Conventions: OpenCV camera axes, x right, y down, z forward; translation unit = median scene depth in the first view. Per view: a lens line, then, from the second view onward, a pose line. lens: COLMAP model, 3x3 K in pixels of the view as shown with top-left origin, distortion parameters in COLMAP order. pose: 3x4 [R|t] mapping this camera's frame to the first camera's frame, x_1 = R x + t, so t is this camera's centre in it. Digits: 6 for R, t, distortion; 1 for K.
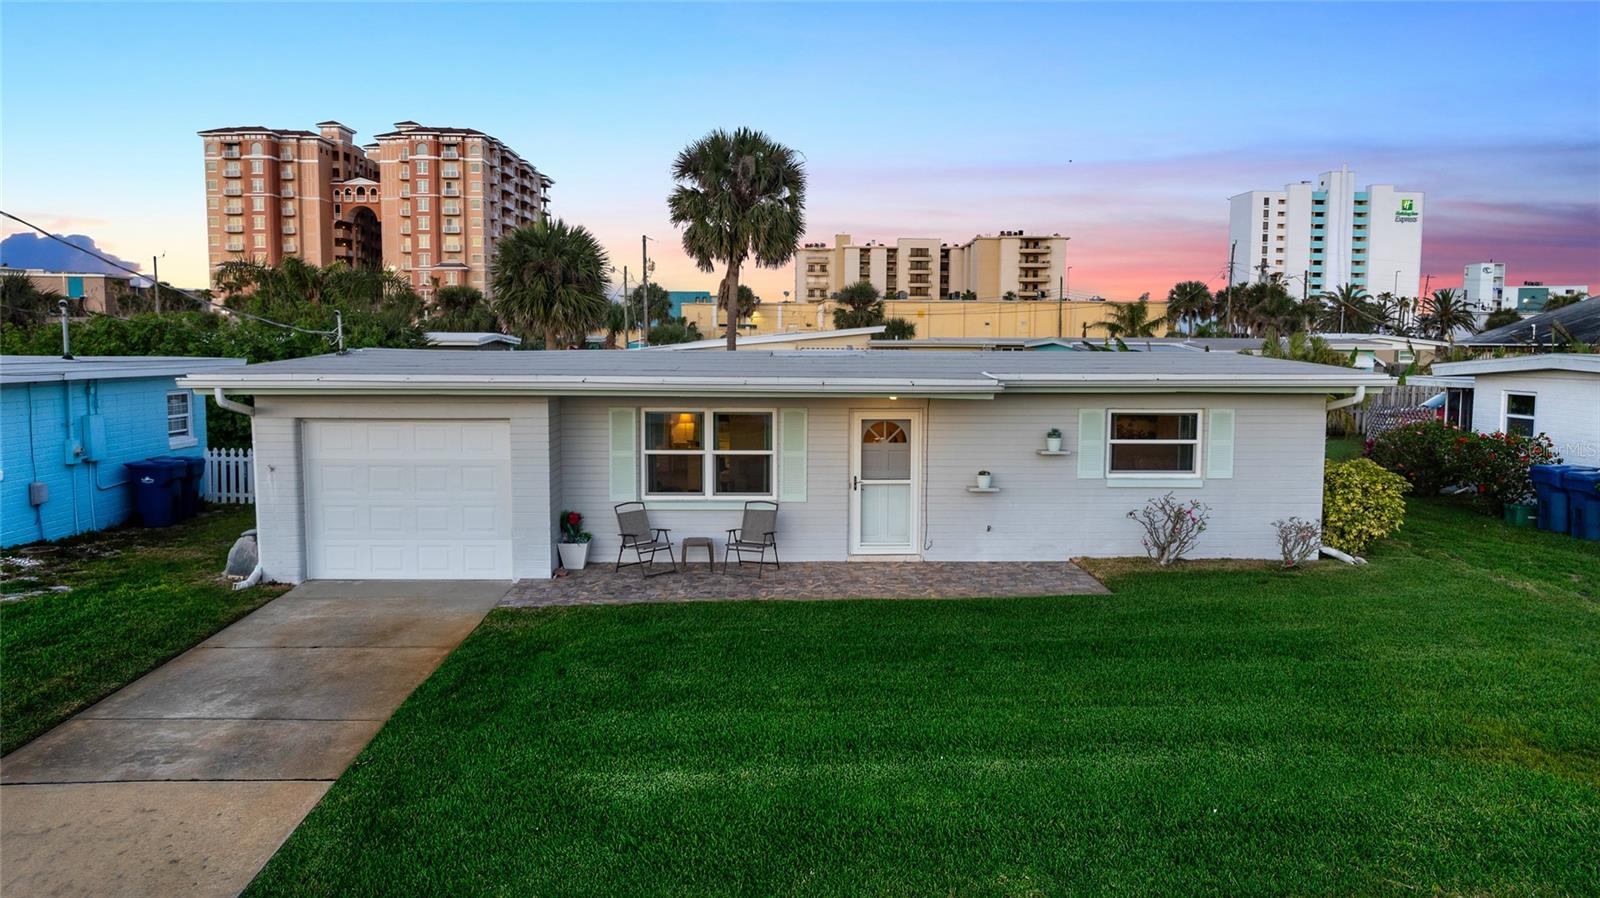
lens RADIAL K [[1101.3, 0, 800.7], [0, 1101.3, 440.5], [0, 0, 1]] dist [-0.011918, 0.005859]
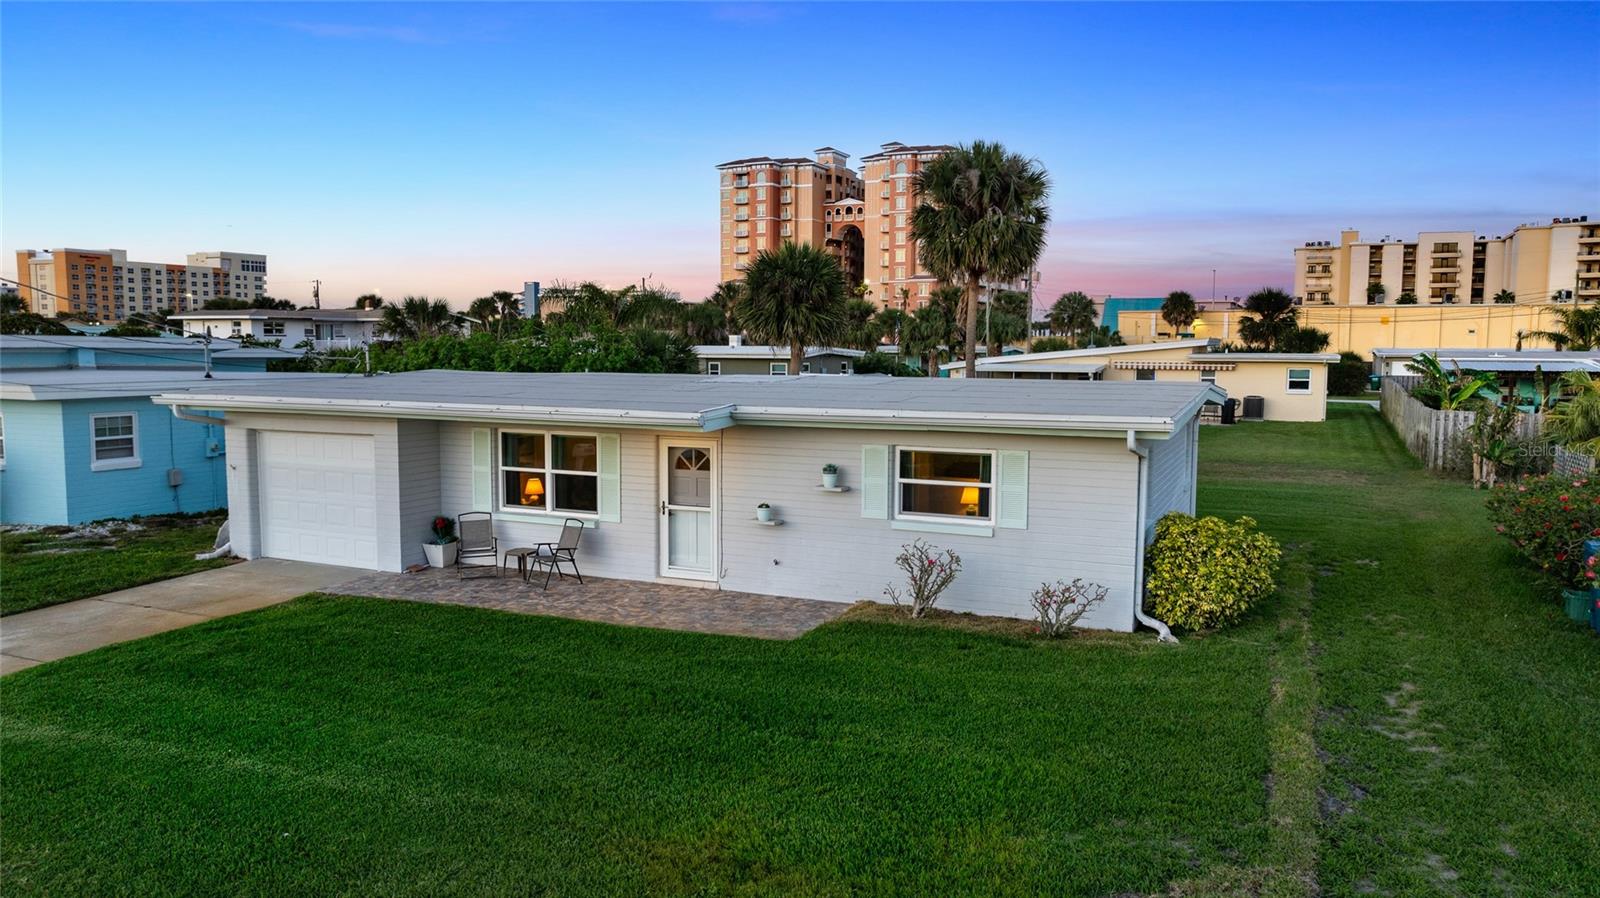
lens RADIAL K [[1101.3, 0, 801.7], [0, 1101.3, 451.9], [0, 0, 1]] dist [-0.011918, 0.005859]
pose [[0.901774, 0.040474, -0.430309, 0.580115], [-0.038927, 0.999165, 0.012401, -0.030038], [0.430452, 0.005568, 0.902596, 0.114911]]
